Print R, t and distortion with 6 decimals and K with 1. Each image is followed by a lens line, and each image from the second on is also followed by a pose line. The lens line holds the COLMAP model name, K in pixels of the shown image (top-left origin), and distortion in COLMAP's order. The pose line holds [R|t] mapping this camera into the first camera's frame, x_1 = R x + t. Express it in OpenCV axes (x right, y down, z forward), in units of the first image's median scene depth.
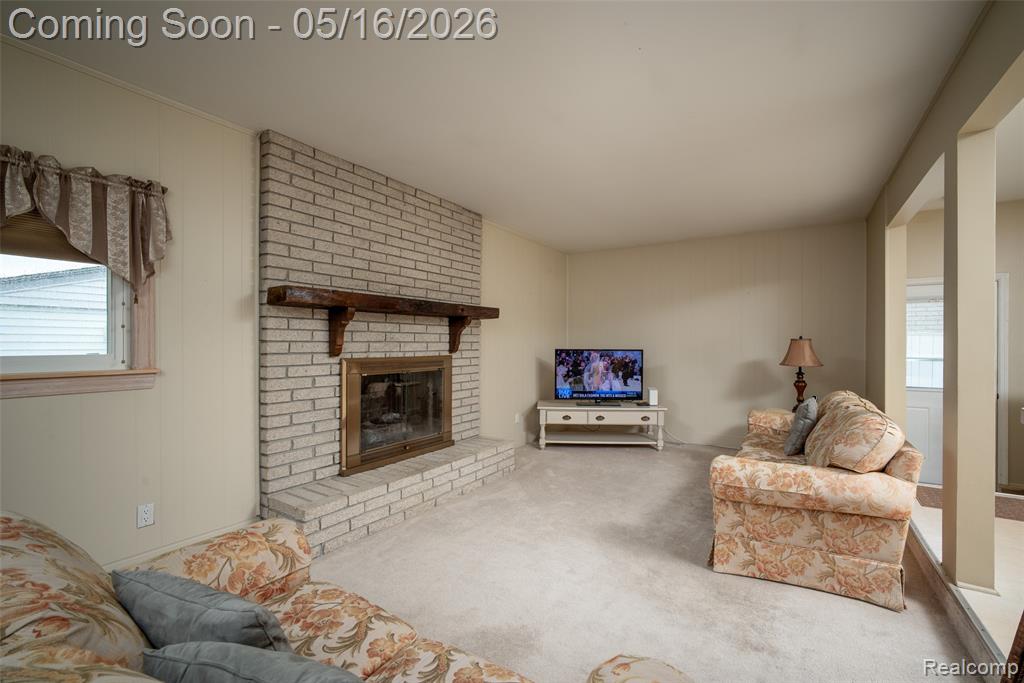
lens RADIAL K [[446.4, 0, 516.5], [0, 446.4, 342.6], [0, 0, 1]] dist [-0.001196, 0.000196]
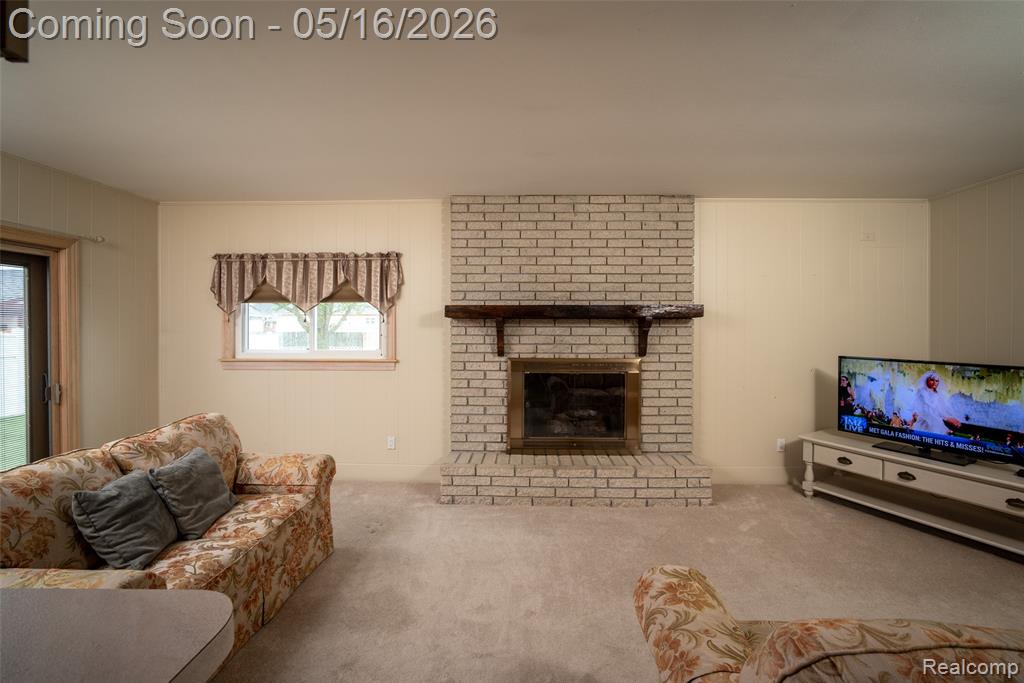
lens RADIAL K [[442.1, 0, 512.3], [0, 442.1, 326.0], [0, 0, 1]] dist [-0.013279, 0.000219]
pose [[0.512795, -0.001074, -0.858511, 0.626341], [0.001516, 0.999999, -0.000345, -0.048667], [0.858510, -0.001125, 0.512796, 0.363879]]
